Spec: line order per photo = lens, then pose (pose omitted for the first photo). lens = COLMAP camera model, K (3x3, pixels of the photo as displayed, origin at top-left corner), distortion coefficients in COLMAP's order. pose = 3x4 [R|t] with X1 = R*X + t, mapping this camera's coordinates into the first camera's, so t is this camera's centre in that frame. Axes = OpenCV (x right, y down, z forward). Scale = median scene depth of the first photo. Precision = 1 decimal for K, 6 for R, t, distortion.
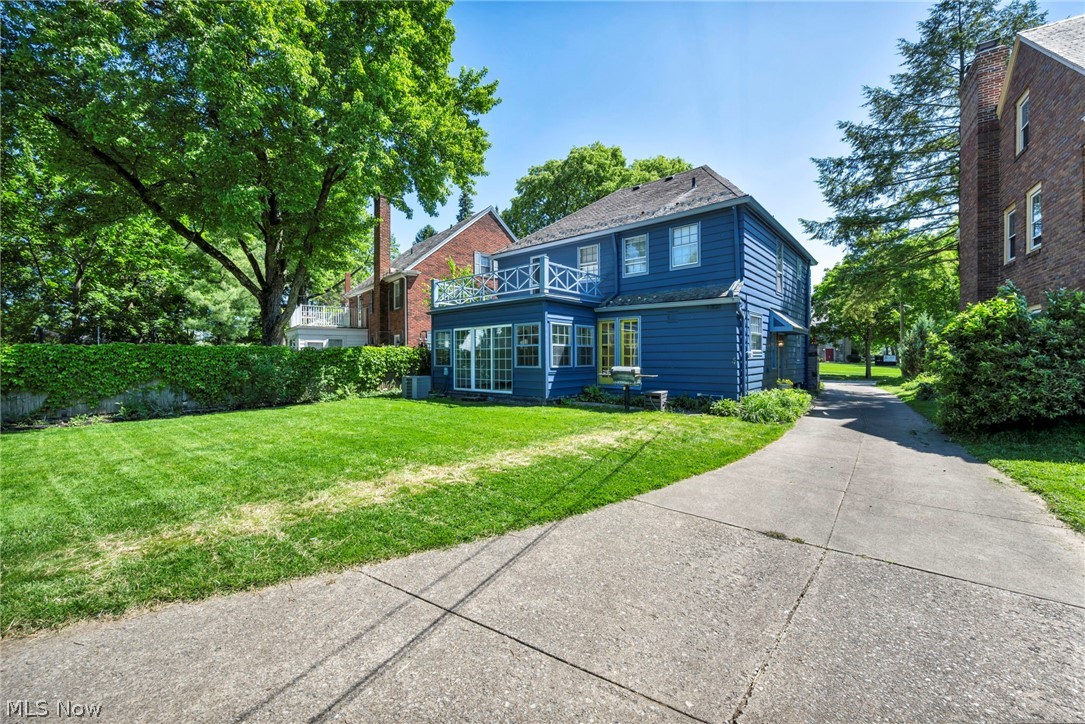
lens RADIAL K [[434.6, 0, 544.9], [0, 434.6, 359.6], [0, 0, 1]] dist [-0.000414, 0.000067]
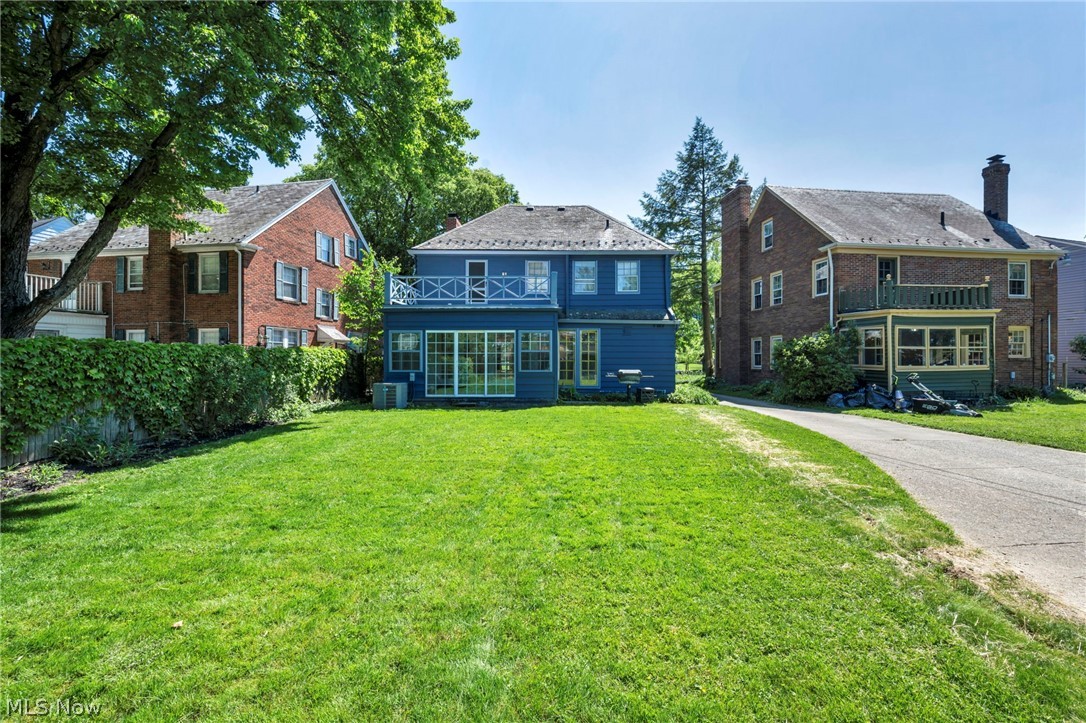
lens RADIAL K [[474.7, 0, 543.2], [0, 474.7, 357.5], [0, 0, 1]] dist [0.000321, 0.000012]
pose [[0.757106, 0.009063, 0.653230, -0.754950], [-0.002223, 0.999934, -0.011297, -0.003143], [-0.653289, 0.007100, 0.757076, 0.090022]]
